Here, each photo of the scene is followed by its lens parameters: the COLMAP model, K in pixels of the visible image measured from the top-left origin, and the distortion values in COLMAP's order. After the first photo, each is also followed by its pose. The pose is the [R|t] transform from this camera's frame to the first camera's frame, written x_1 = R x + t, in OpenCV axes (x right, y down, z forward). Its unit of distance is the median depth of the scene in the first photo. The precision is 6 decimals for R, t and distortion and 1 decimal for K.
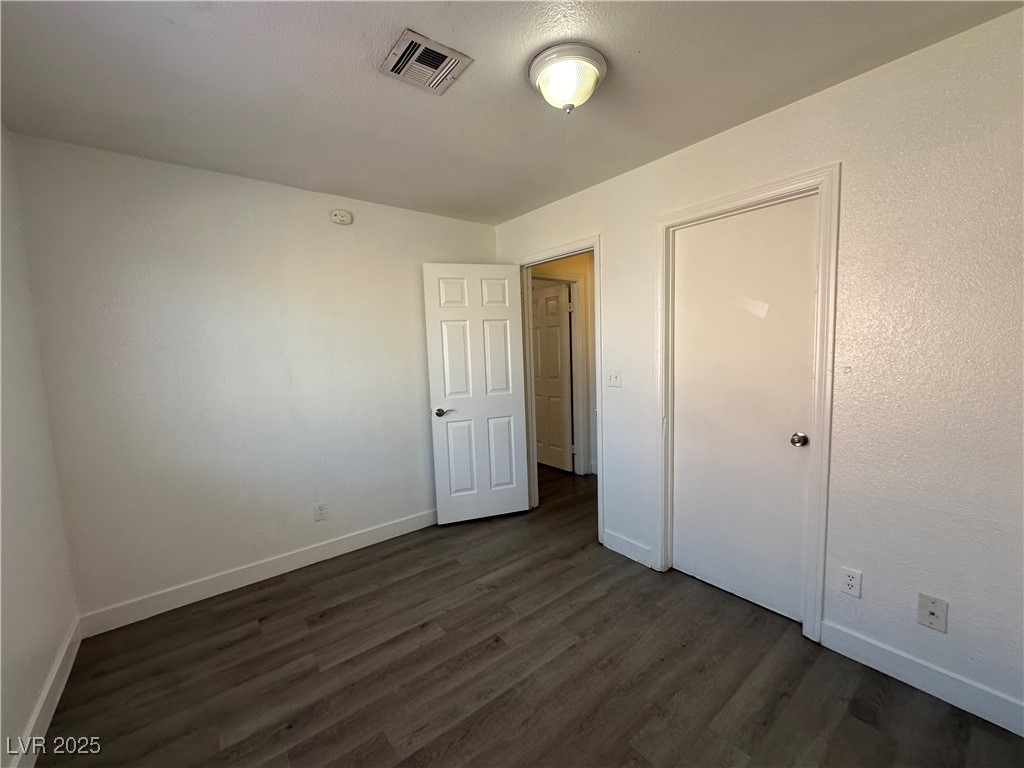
lens RADIAL K [[408.1, 0, 512.0], [0, 408.1, 384.0], [0, 0, 1]] dist [-0.003490, -0.000012]
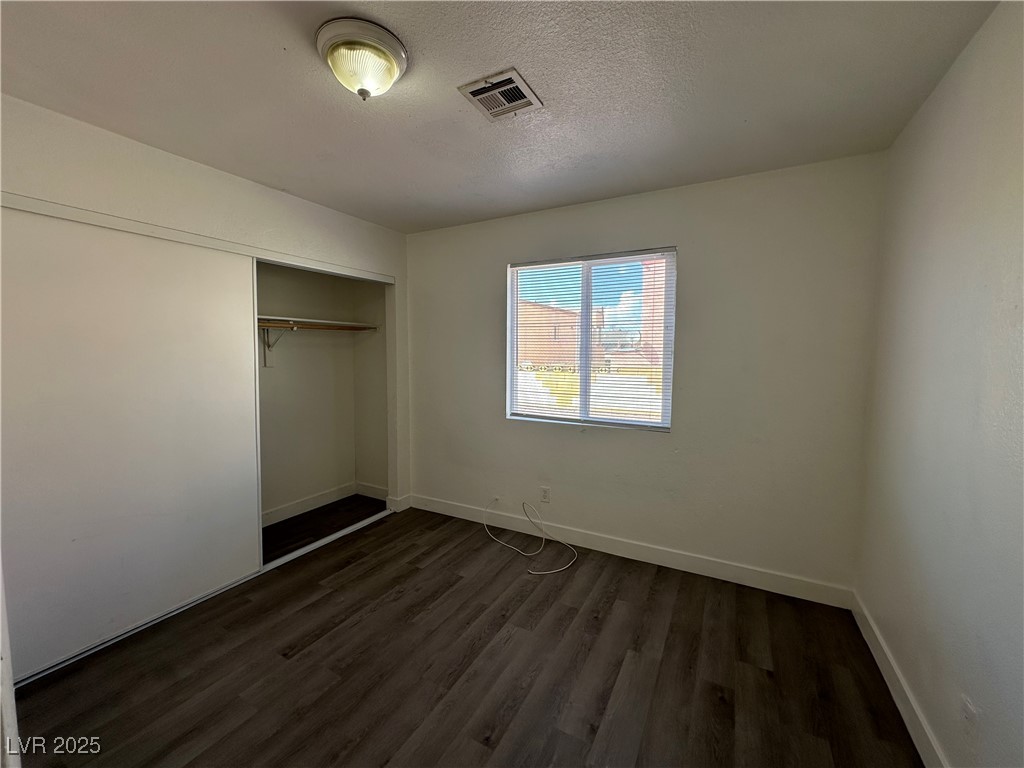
lens RADIAL K [[408.1, 0, 512.0], [0, 408.1, 384.0], [0, 0, 1]] dist [-0.003490, -0.000012]
pose [[-0.919571, 0.056405, -0.388853, 0.192416], [-0.015589, 0.983626, 0.179544, -0.172783], [0.392613, 0.171165, -0.903636, 1.721089]]
